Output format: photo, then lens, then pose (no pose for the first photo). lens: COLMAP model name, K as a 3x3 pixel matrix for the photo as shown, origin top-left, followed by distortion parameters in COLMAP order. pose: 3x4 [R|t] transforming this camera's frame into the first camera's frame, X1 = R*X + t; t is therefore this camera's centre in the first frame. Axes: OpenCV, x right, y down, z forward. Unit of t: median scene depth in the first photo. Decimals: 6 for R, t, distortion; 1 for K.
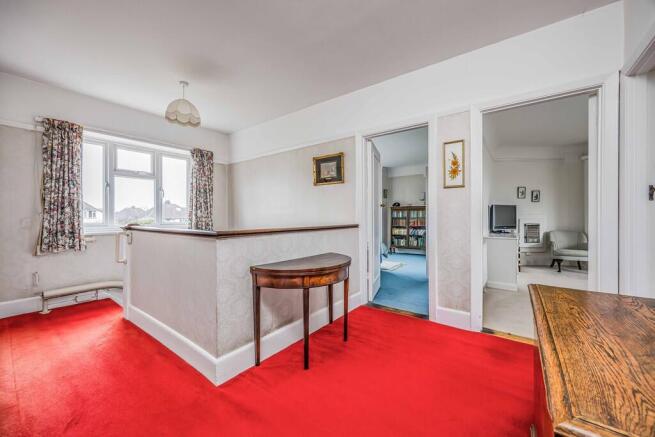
lens RADIAL K [[257.9, 0, 328.8], [0, 257.9, 218.6], [0, 0, 1]] dist [-0.001253, 0.000007]
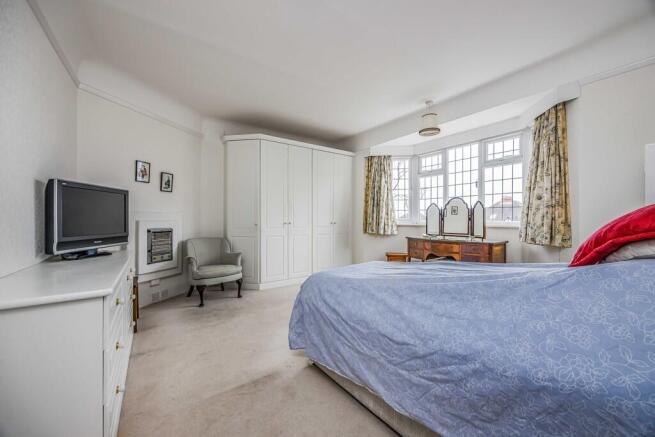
lens RADIAL K [[257.9, 0, 328.0], [0, 257.9, 219.0], [0, 0, 1]] dist [-0.001253, 0.000007]
pose [[0.325618, 0.004452, 0.945491, 0.376220], [-0.003291, 0.999988, -0.003575, -0.000923], [-0.945496, -0.001948, 0.325629, 0.472500]]
